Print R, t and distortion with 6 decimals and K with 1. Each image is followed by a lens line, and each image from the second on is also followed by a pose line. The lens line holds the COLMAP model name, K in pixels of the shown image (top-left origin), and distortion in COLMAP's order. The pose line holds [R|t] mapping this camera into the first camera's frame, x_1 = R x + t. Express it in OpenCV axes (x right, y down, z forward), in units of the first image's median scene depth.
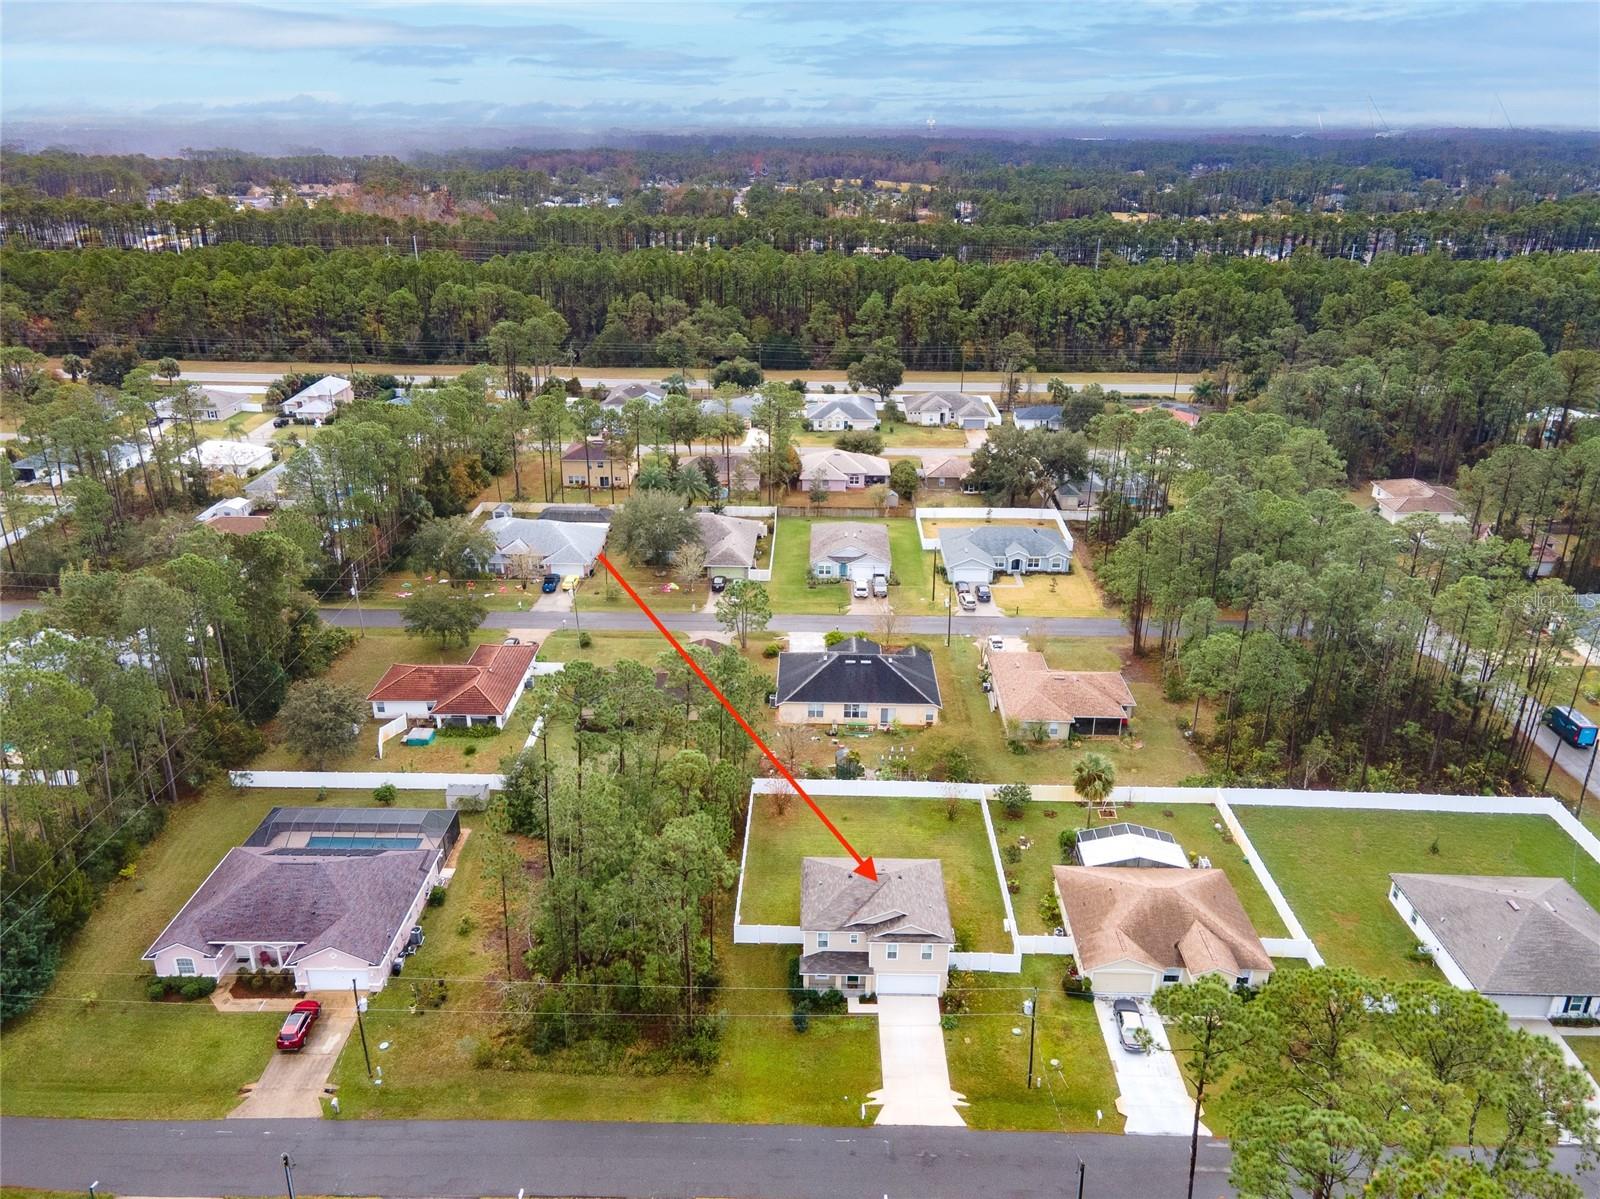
lens RADIAL K [[1168.6, 0, 802.3], [0, 1168.6, 607.7], [0, 0, 1]] dist [0.025778, 0.034777]
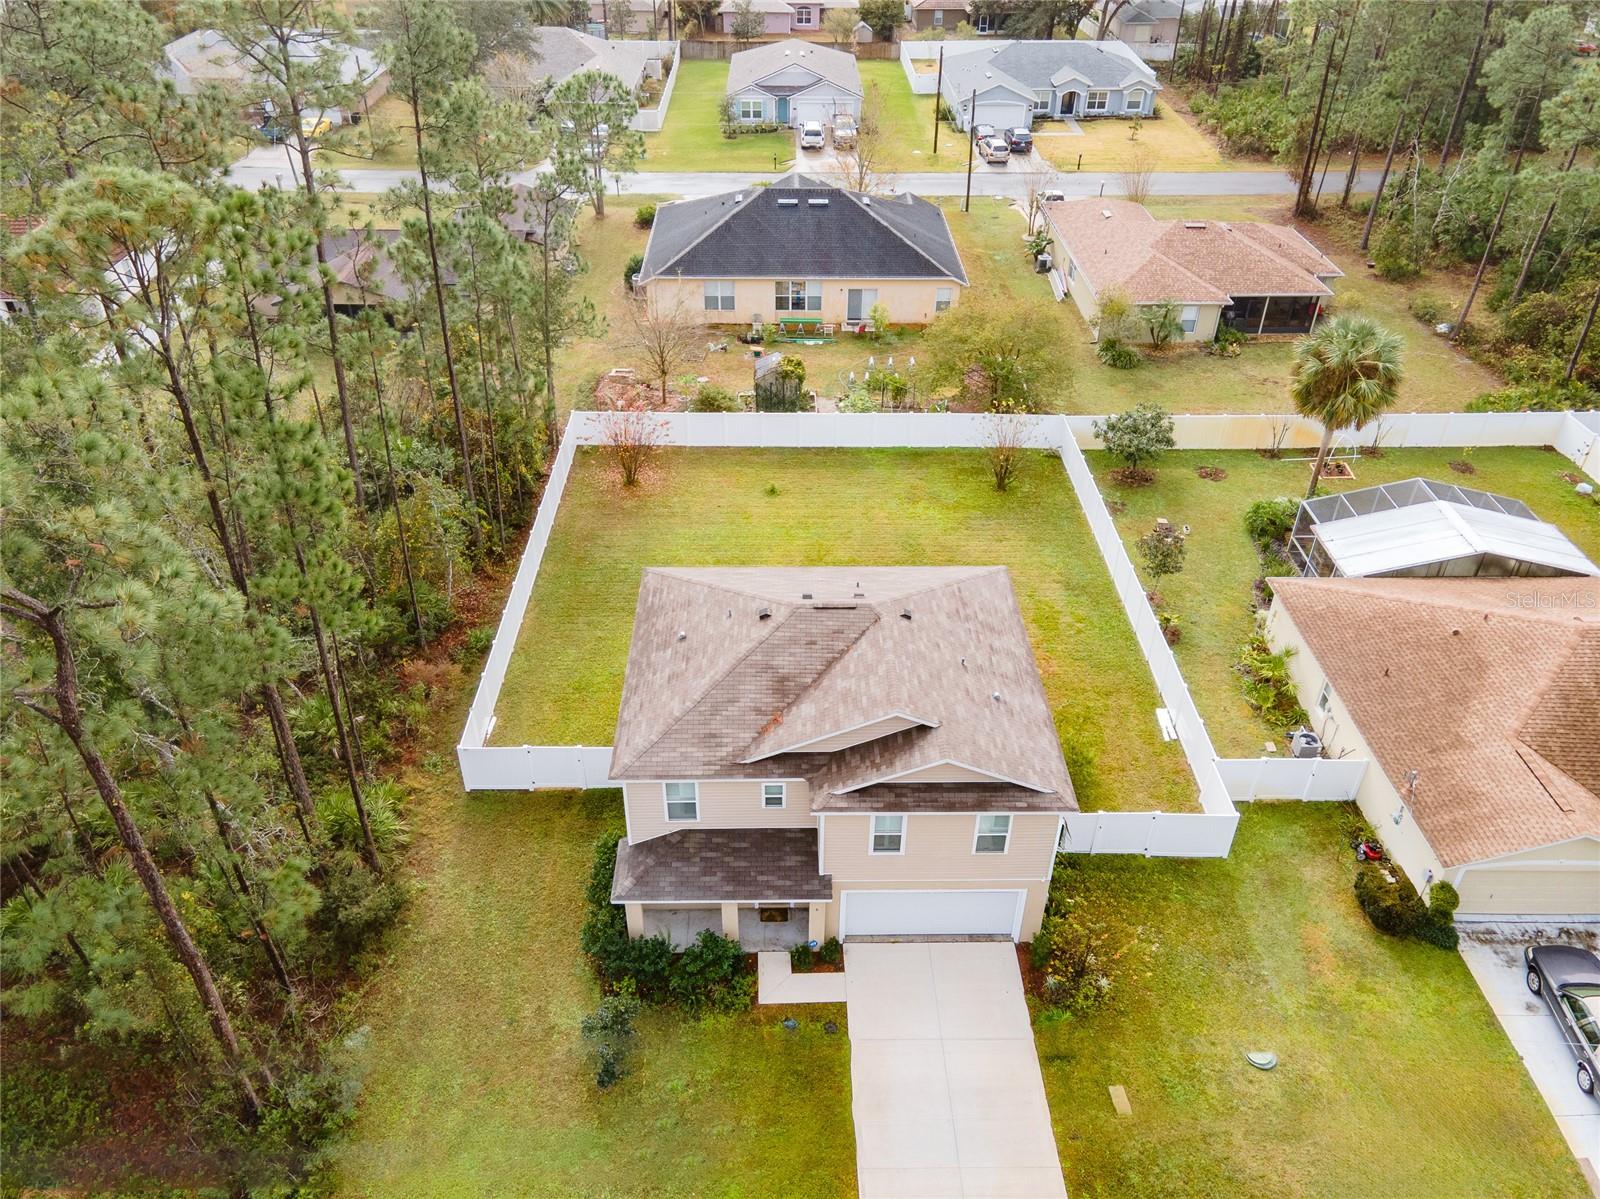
lens RADIAL K [[1168.6, 0, 802.3], [0, 1168.6, 607.7], [0, 0, 1]] dist [0.025778, 0.034777]
pose [[0.999405, -0.019774, 0.028267, 0.031200], [0.012983, 0.974761, 0.222872, 0.110237], [-0.031961, -0.222372, 0.974438, 0.485878]]
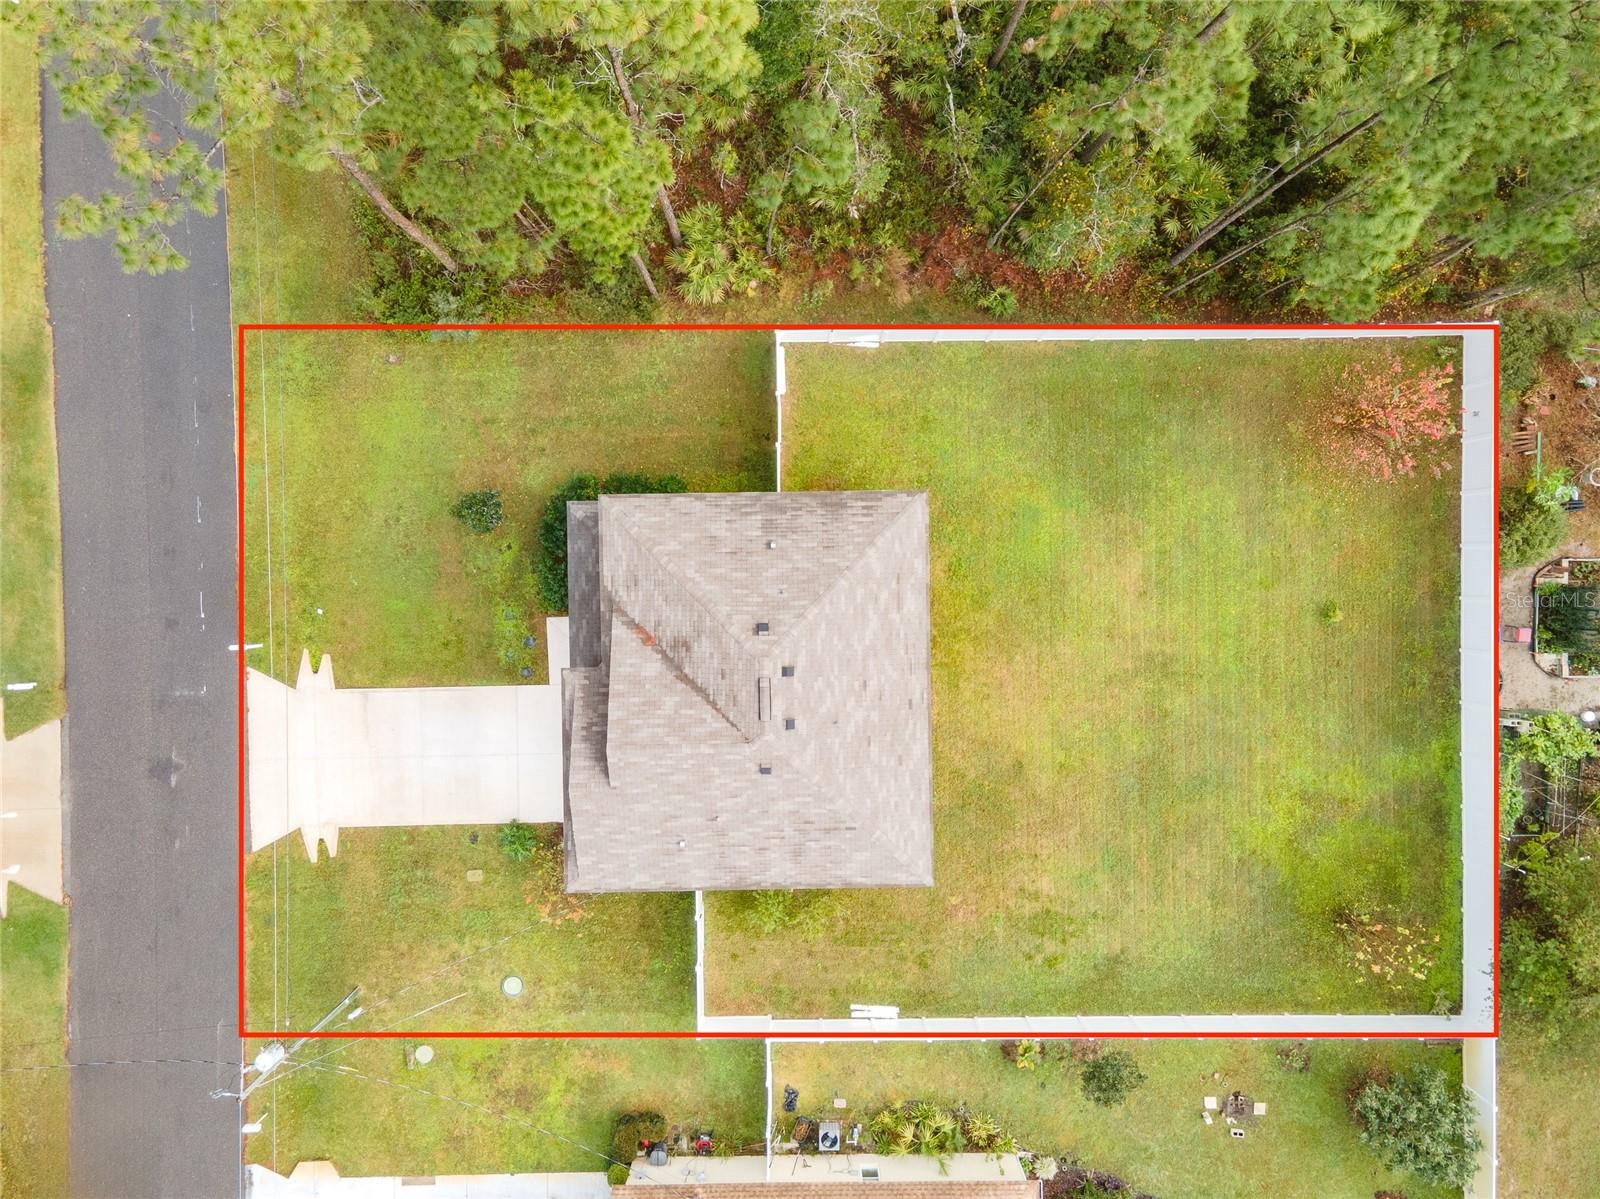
lens RADIAL K [[1168.6, 0, 802.3], [0, 1168.6, 607.7], [0, 0, 1]] dist [0.025778, 0.034777]
pose [[0.029819, 0.999353, 0.020087, 0.020437], [-0.384189, -0.007093, 0.923227, -0.072392], [0.922773, -0.035247, 0.383729, 0.643896]]
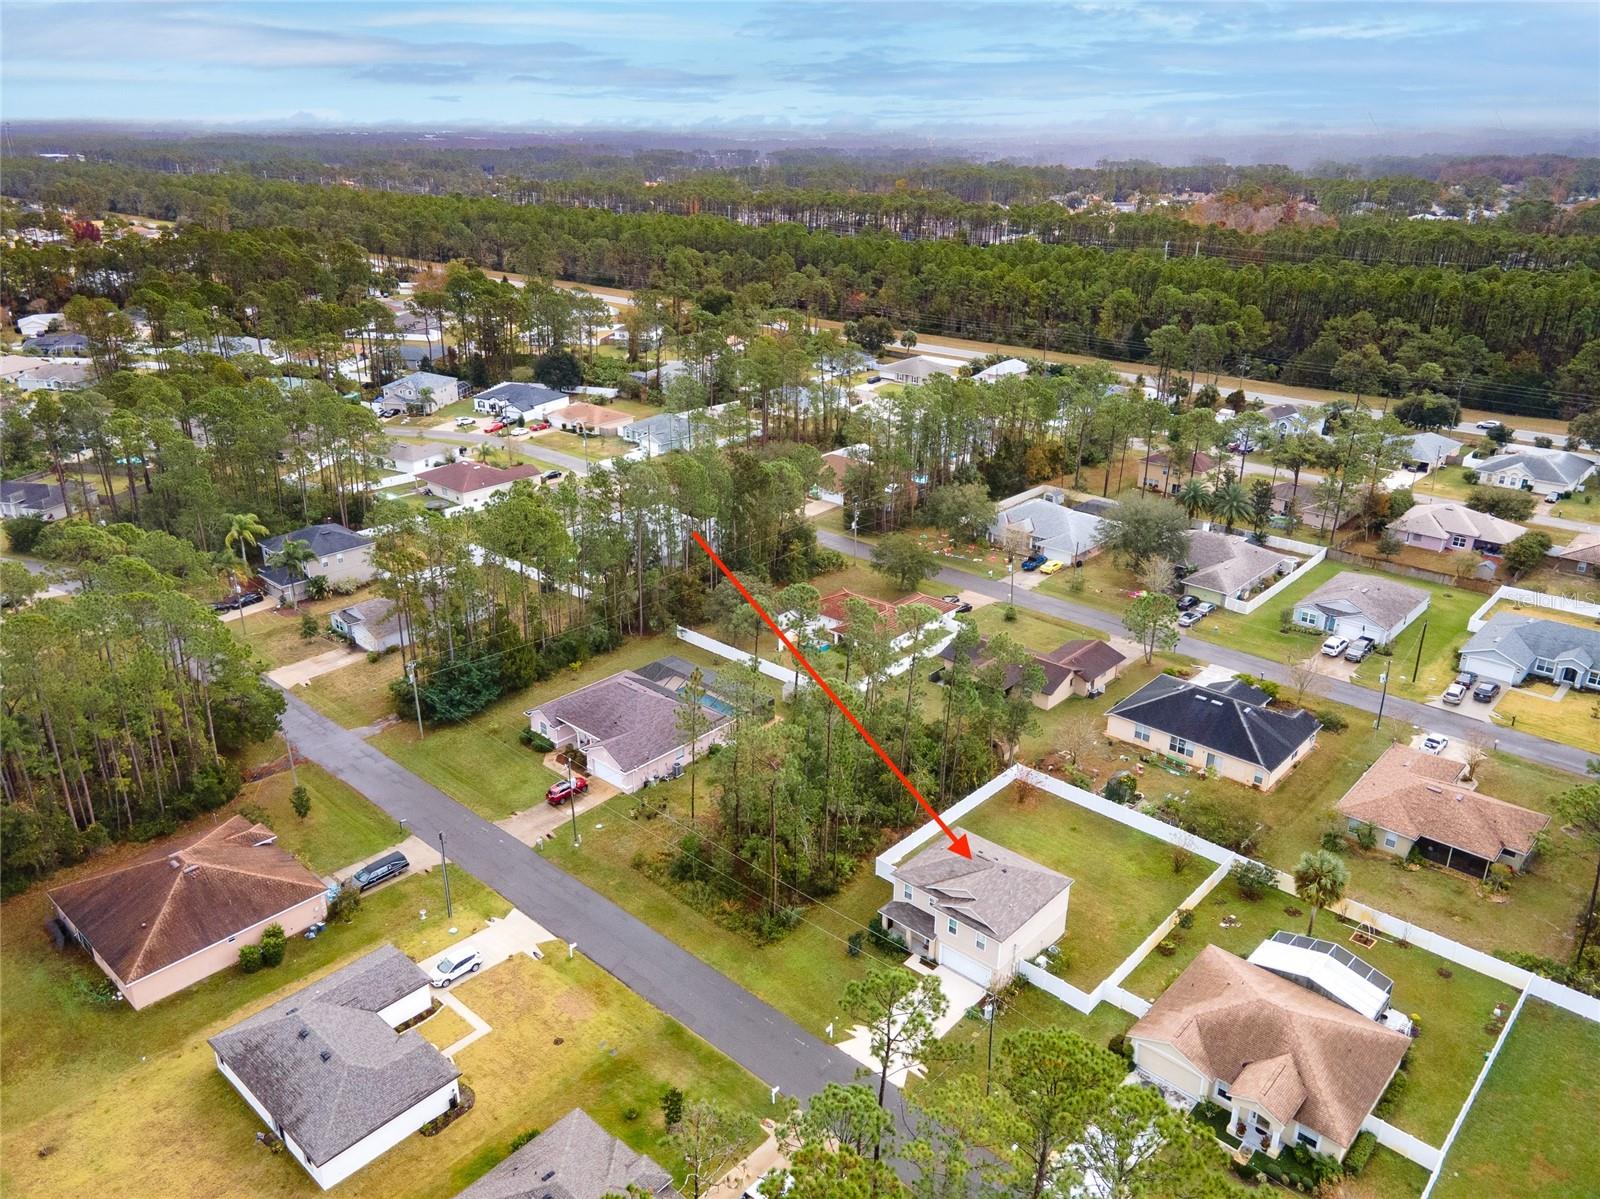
lens RADIAL K [[1168.6, 0, 802.3], [0, 1168.6, 607.7], [0, 0, 1]] dist [0.025778, 0.034777]
pose [[0.751314, 0.249041, -0.611151, 0.377659], [-0.252776, 0.964036, 0.082090, -0.020971], [0.609615, 0.092809, 0.787246, 0.054503]]
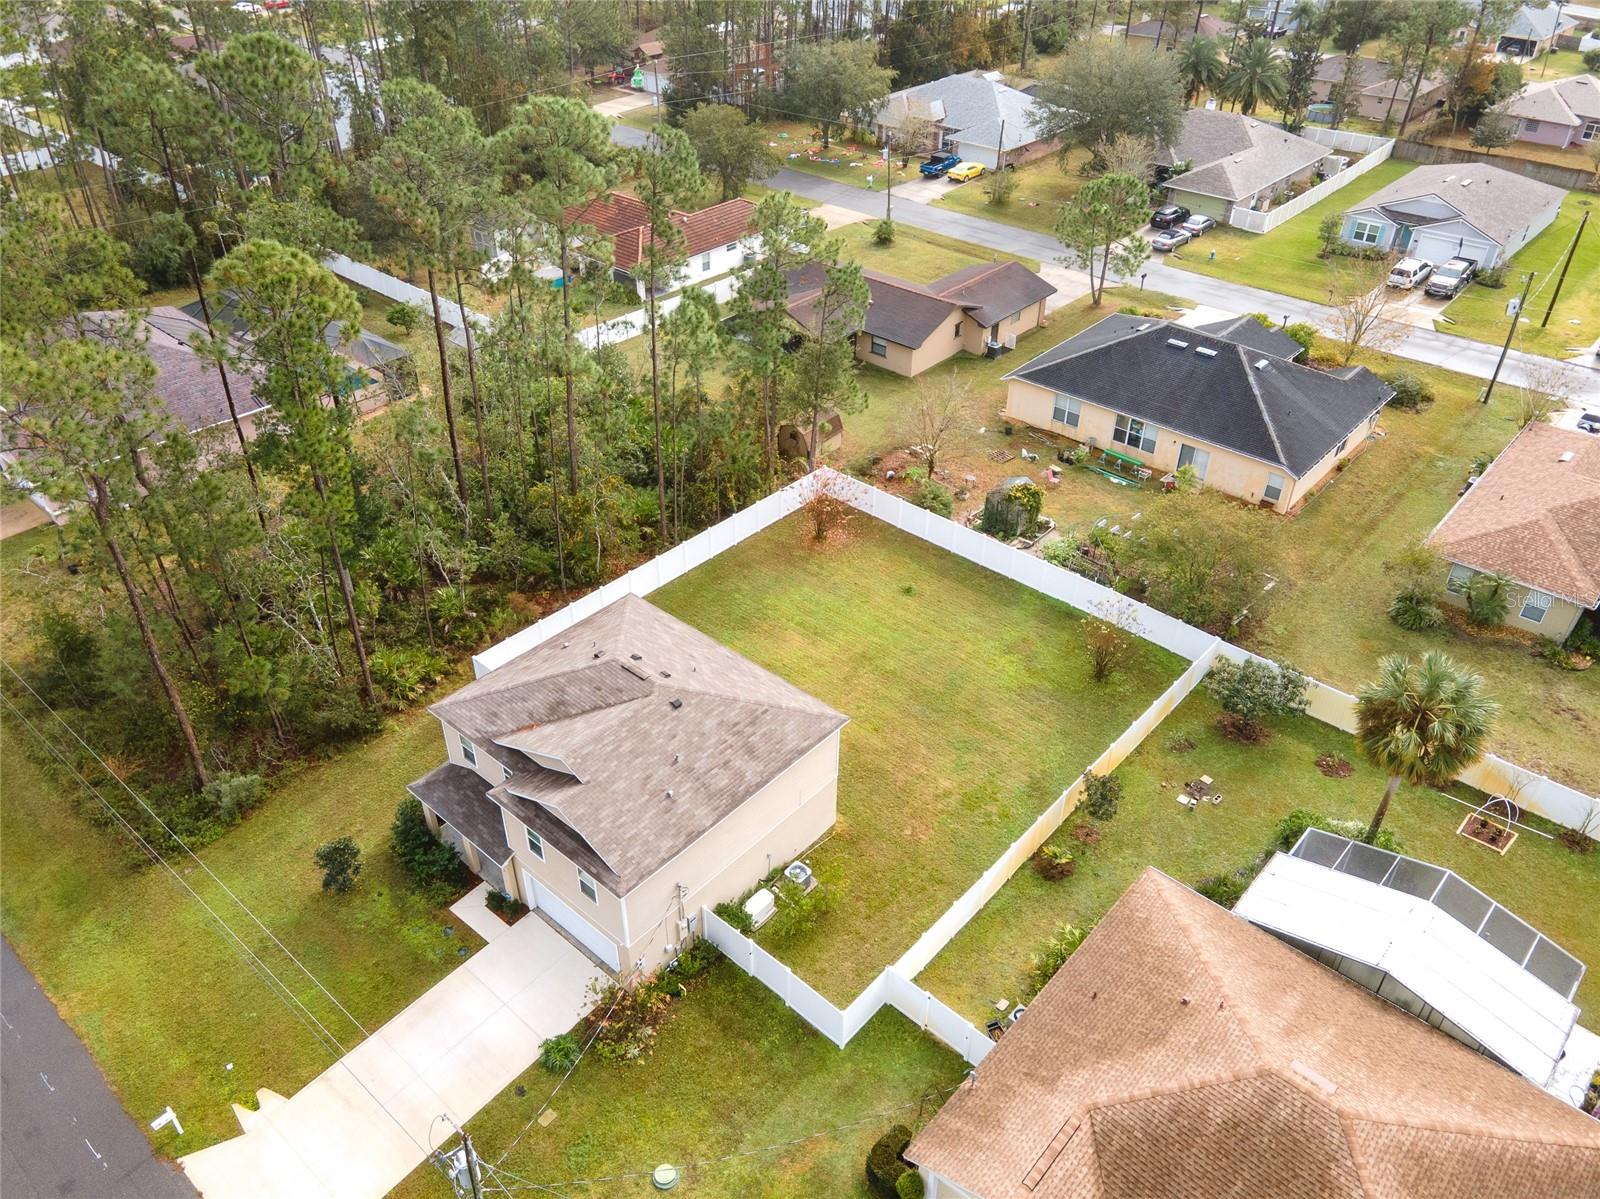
lens RADIAL K [[1168.6, 0, 802.3], [0, 1168.6, 607.7], [0, 0, 1]] dist [0.025778, 0.034777]
pose [[0.760822, 0.378913, -0.526853, 0.241136], [-0.252907, 0.920776, 0.297003, 0.044077], [0.597652, -0.092722, 0.796376, 0.508252]]
